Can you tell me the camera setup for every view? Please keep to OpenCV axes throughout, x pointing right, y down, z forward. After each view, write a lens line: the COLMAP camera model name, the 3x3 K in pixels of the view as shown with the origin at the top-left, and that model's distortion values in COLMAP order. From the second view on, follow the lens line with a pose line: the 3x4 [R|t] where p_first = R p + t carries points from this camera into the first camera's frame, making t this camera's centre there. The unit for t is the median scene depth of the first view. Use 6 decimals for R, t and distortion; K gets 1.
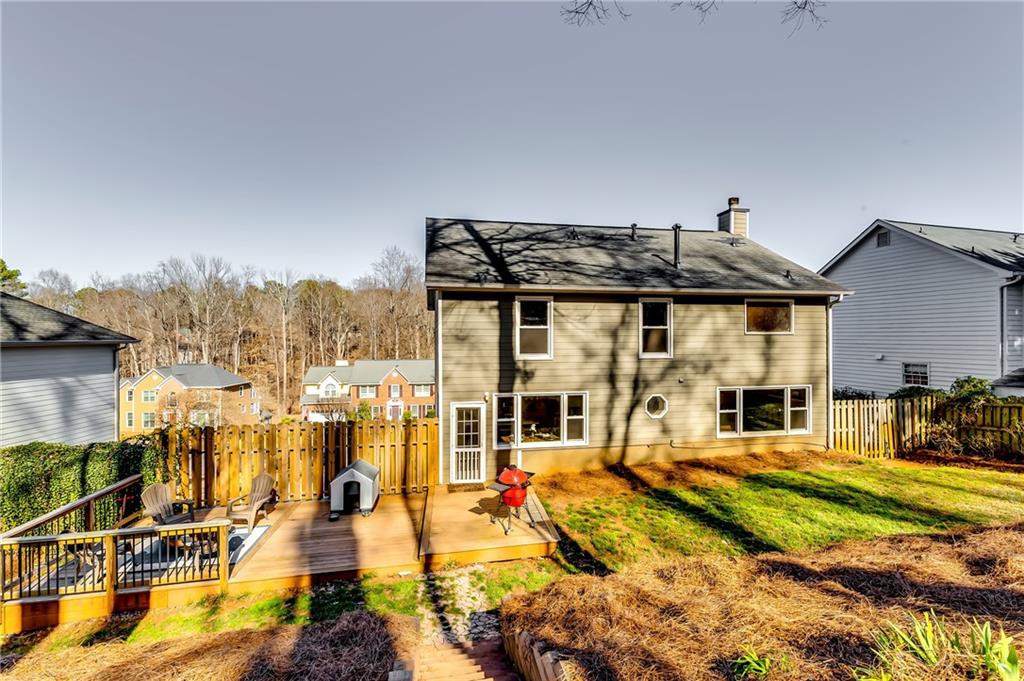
lens RADIAL K [[441.4, 0, 515.6], [0, 441.4, 336.9], [0, 0, 1]] dist [0.002481, -0.000137]
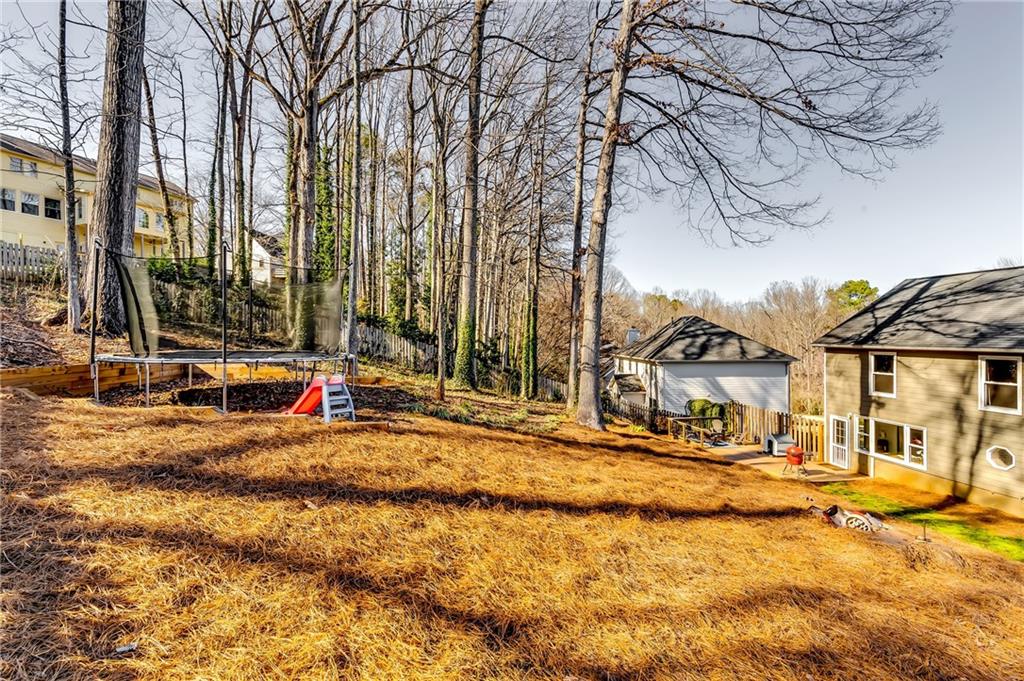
lens RADIAL K [[441.4, 0, 515.6], [0, 441.4, 336.9], [0, 0, 1]] dist [0.002481, -0.000137]
pose [[-0.016970, 0.005163, -0.999843, 1.476033], [0.000181, 0.999987, 0.005161, -0.146870], [0.999856, -0.000094, -0.016970, -0.153043]]
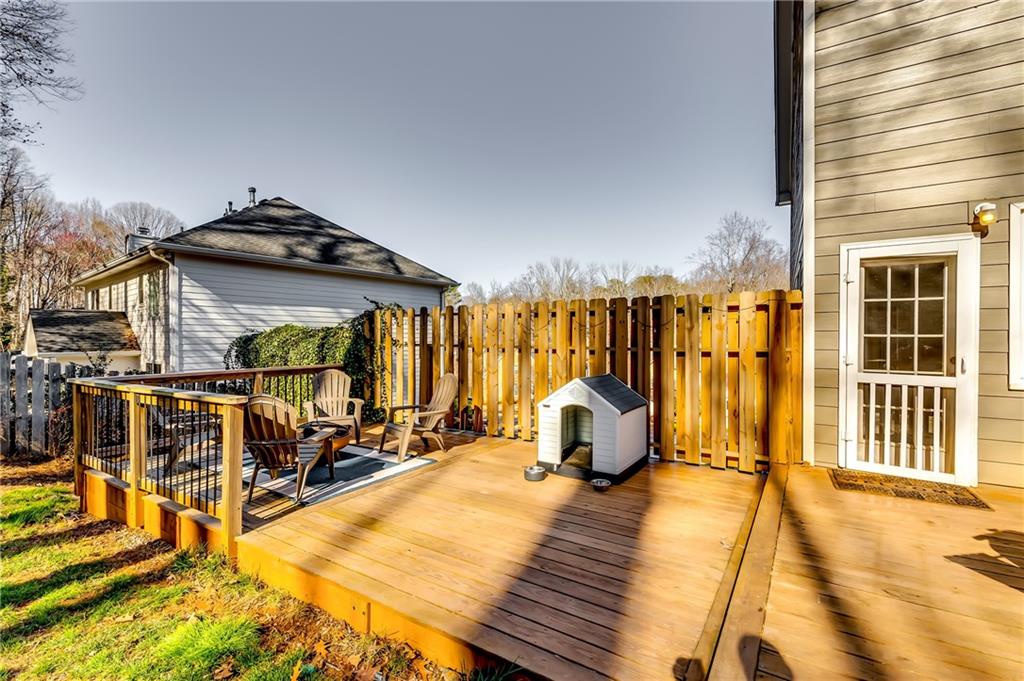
lens RADIAL K [[441.4, 0, 515.6], [0, 441.4, 336.9], [0, 0, 1]] dist [0.002481, -0.000137]
pose [[0.741656, 0.004262, -0.670767, -0.097272], [-0.008558, 0.999959, -0.003108, 0.216854], [0.670726, 0.008045, 0.741662, 0.520339]]
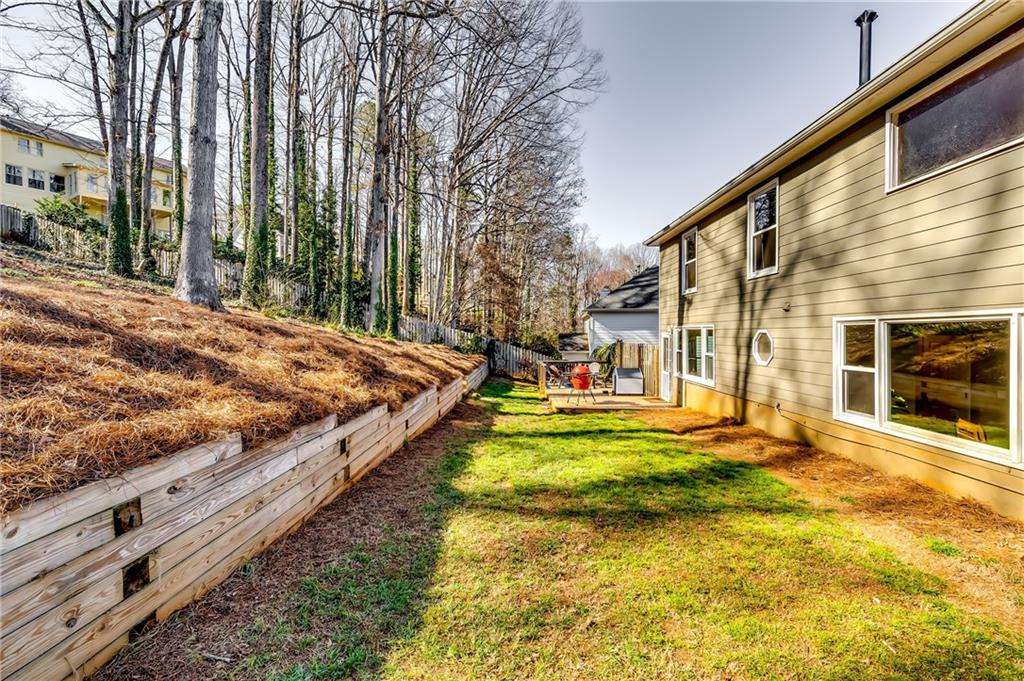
lens RADIAL K [[441.4, 0, 515.6], [0, 441.4, 336.9], [0, 0, 1]] dist [0.002481, -0.000137]
pose [[-0.198900, 0.012649, -0.979938, 1.096510], [0.000692, 0.999918, 0.012766, 0.140140], [0.980020, 0.001861, -0.198893, 0.810097]]
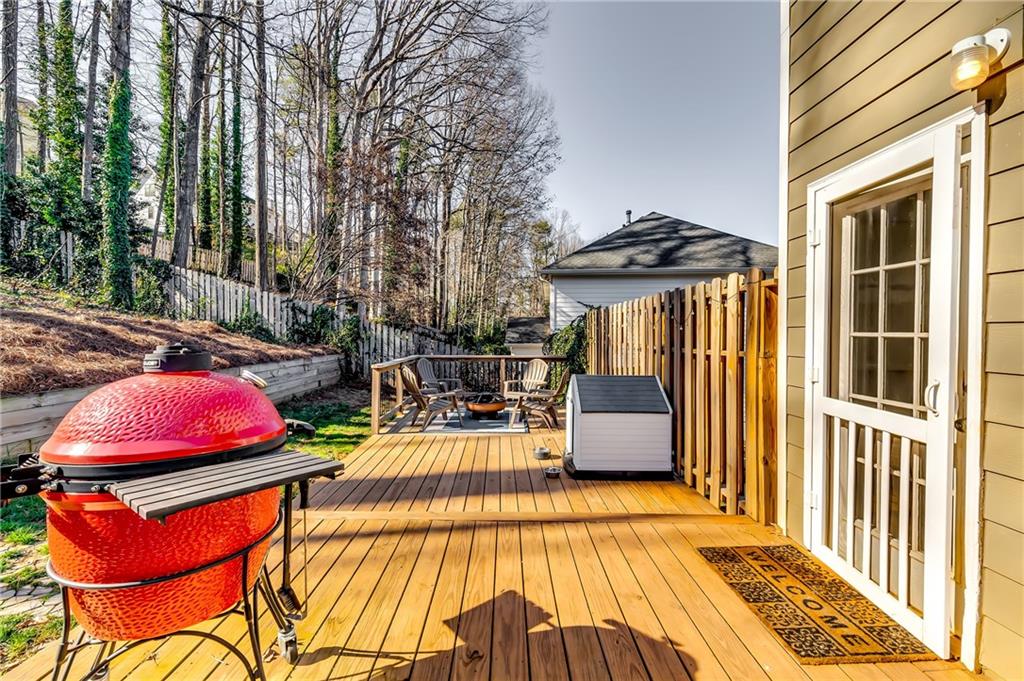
lens RADIAL K [[441.4, 0, 515.6], [0, 441.4, 336.9], [0, 0, 1]] dist [0.002481, -0.000137]
pose [[-0.162629, 0.012734, -0.986605, 0.095791], [0.000332, 0.999917, 0.012851, 0.210939], [0.986687, 0.001762, -0.162620, 0.849406]]
